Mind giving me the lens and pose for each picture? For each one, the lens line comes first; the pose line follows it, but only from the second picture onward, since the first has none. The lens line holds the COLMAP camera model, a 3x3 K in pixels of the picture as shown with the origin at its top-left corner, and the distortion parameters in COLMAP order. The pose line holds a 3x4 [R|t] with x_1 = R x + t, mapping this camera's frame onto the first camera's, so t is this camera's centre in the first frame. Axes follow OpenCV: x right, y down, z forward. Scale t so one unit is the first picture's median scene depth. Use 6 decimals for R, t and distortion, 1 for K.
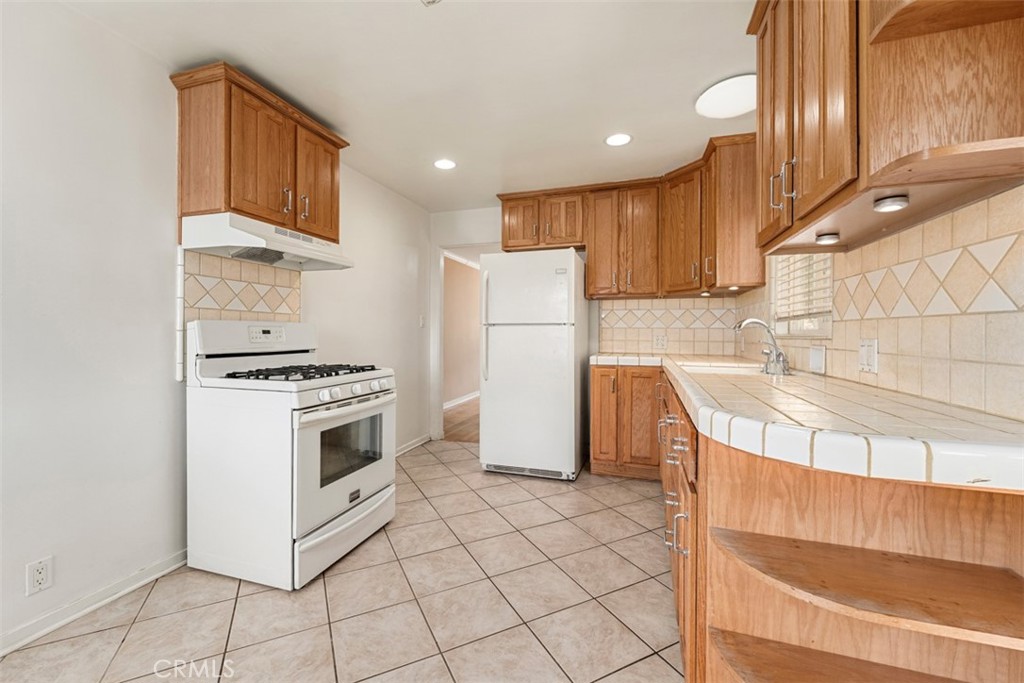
lens RADIAL K [[414.1, 0, 502.7], [0, 414.1, 334.4], [0, 0, 1]] dist [-0.000652, -0.000207]
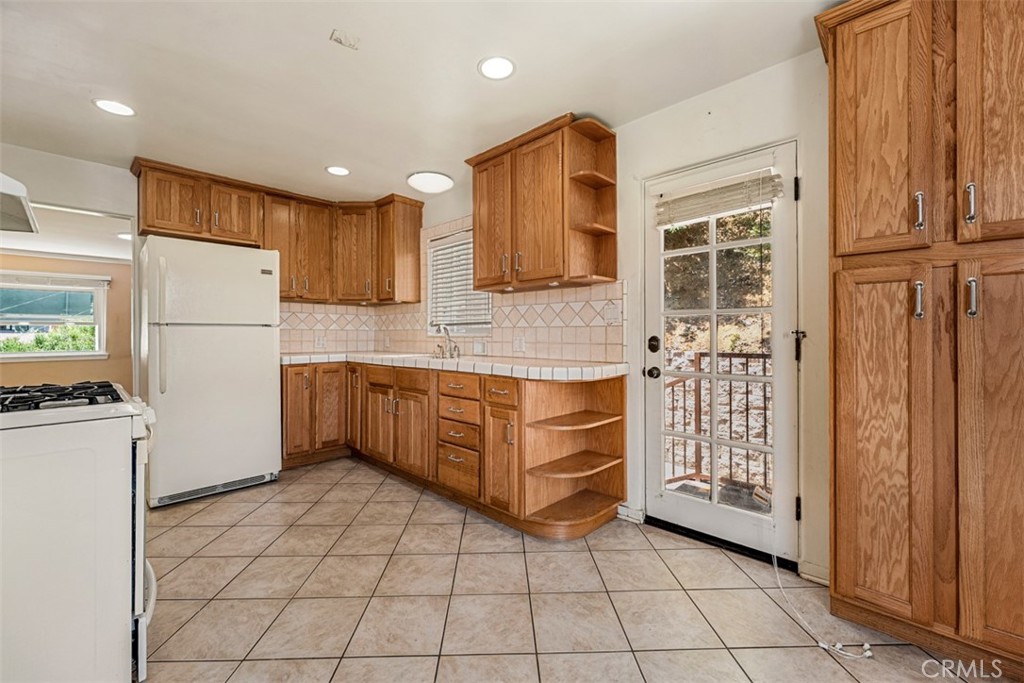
lens RADIAL K [[414.1, 0, 502.7], [0, 414.1, 334.4], [0, 0, 1]] dist [-0.000652, -0.000207]
pose [[0.439545, -0.003889, 0.898212, -0.487327], [0.006003, 0.999981, 0.001391, -0.001141], [-0.898201, 0.004780, 0.439560, 0.051216]]
